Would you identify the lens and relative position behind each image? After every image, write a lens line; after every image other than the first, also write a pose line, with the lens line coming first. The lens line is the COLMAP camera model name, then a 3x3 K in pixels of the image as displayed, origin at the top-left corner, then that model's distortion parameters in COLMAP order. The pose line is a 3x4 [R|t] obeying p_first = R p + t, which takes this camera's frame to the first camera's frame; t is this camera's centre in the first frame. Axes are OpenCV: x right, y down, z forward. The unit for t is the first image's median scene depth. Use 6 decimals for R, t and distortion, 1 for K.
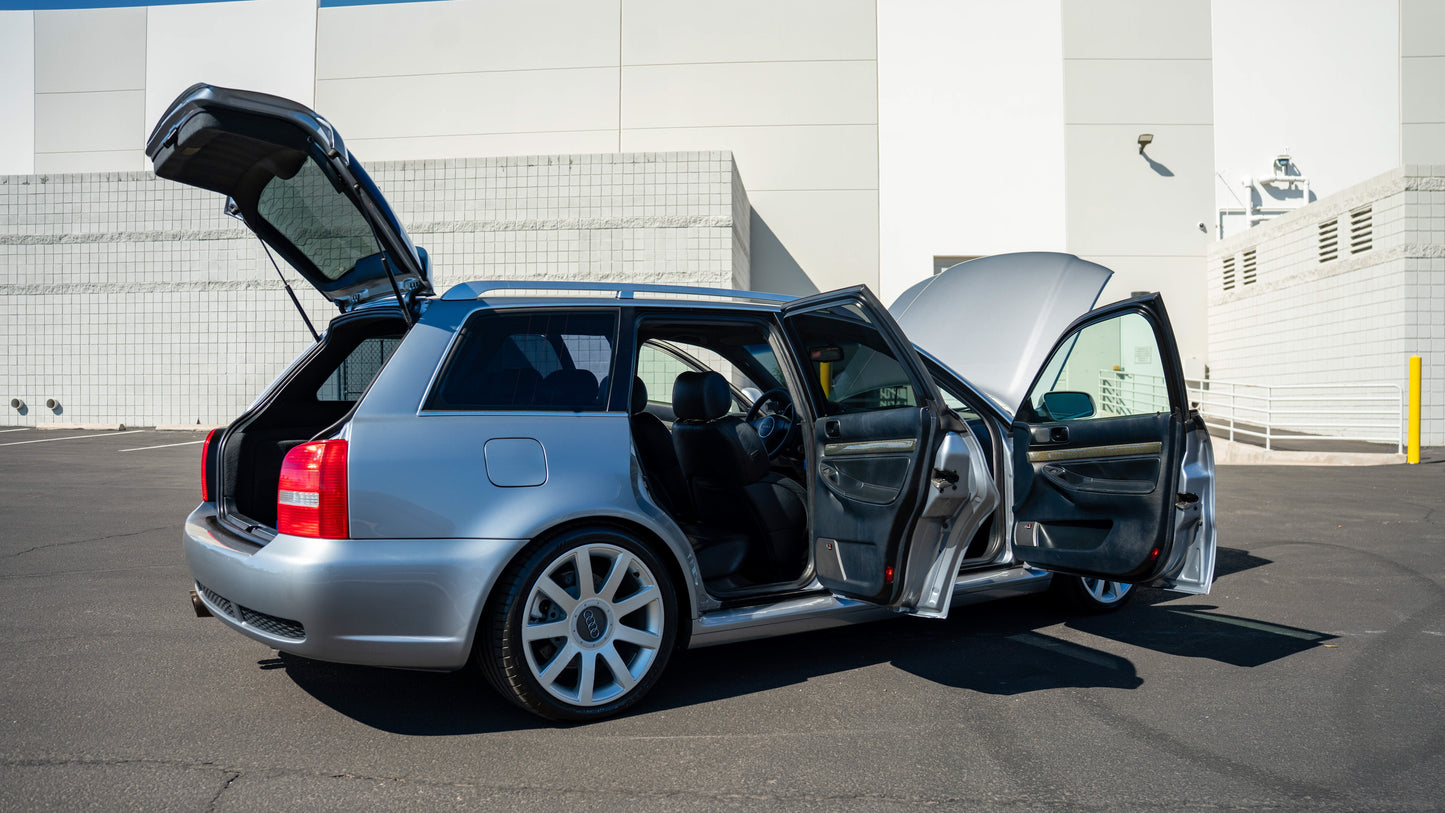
lens RADIAL K [[1095.9, 0, 720.1], [0, 1095.9, 412.0], [0, 0, 1]] dist [-0.144373, 0.070304]
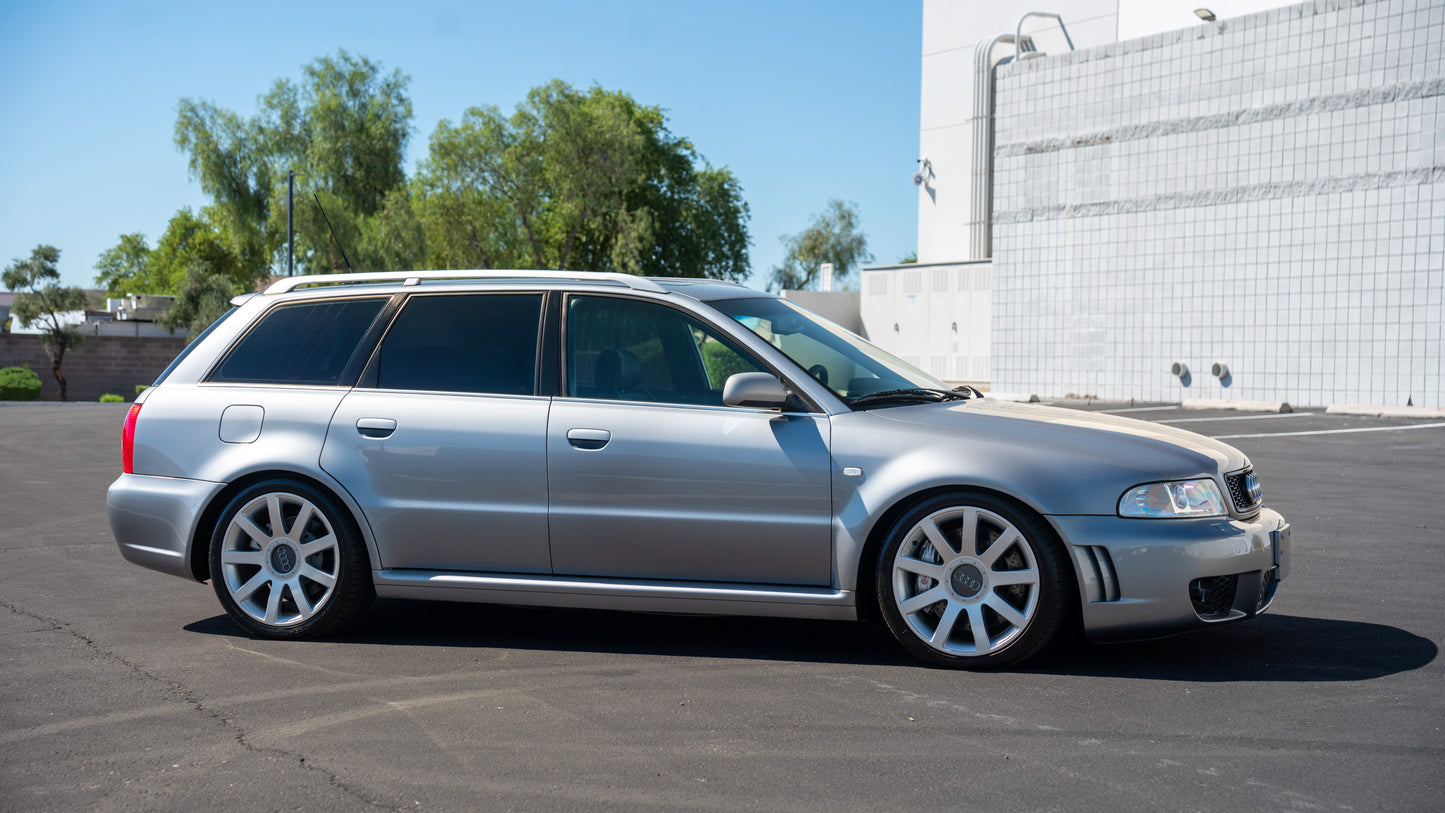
lens RADIAL K [[2053.0, 0, 718.2], [0, 2053.0, 403.3], [0, 0, 1]] dist [0.252880, 0.000000]
pose [[0.533416, 0.019290, -0.845633, 0.411176], [-0.012511, 0.999810, 0.014915, -0.003629], [0.845760, 0.002624, 0.533557, 0.034532]]
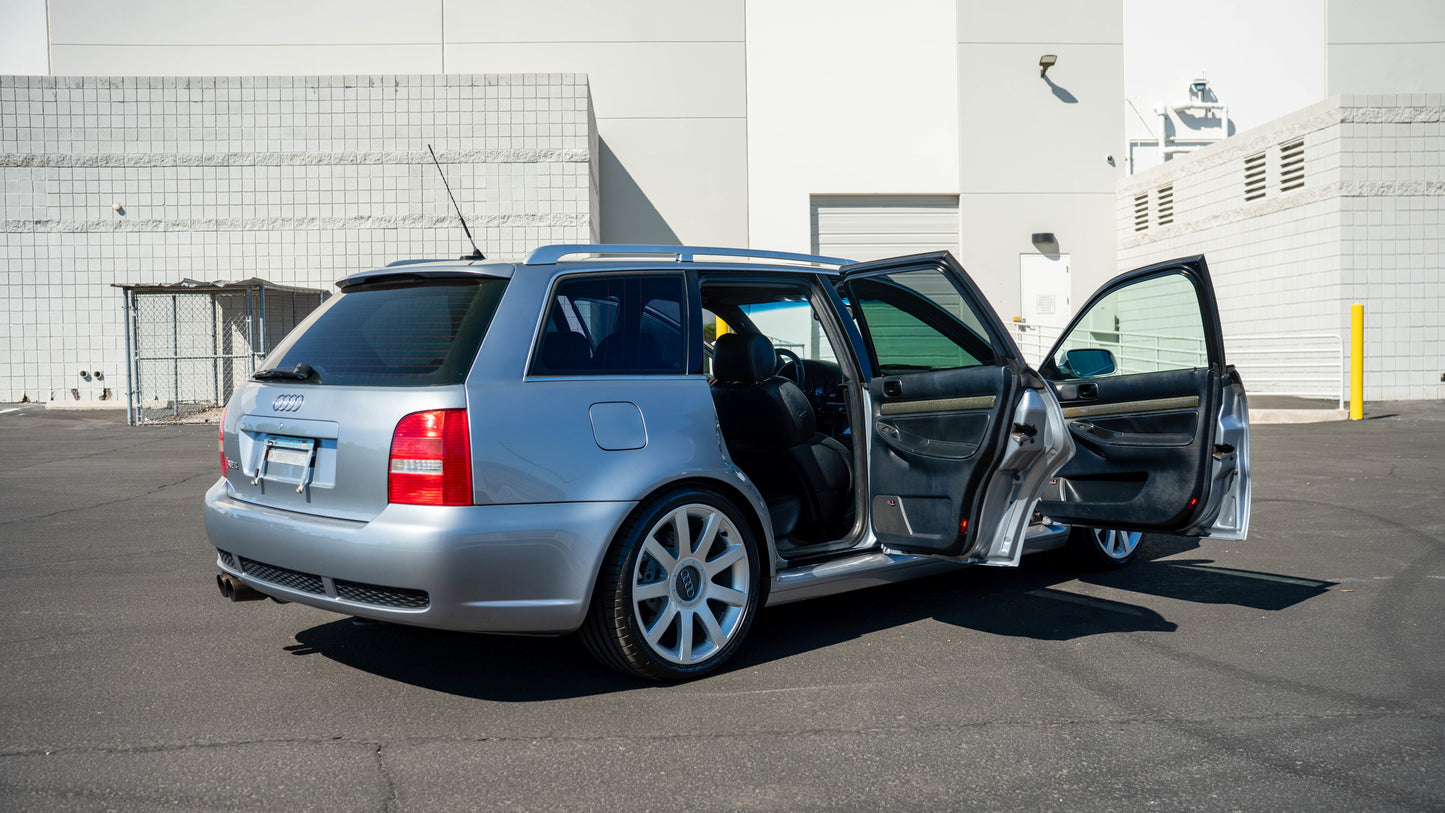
lens RADIAL K [[1277.7, 0, 715.3], [0, 1277.7, 400.4], [0, 0, 1]] dist [-0.053565, -0.010031]
pose [[0.990926, -0.018035, 0.133197, -0.048936], [0.015345, 0.999658, 0.021199, -0.000307], [-0.133533, -0.018963, 0.990863, -0.036634]]
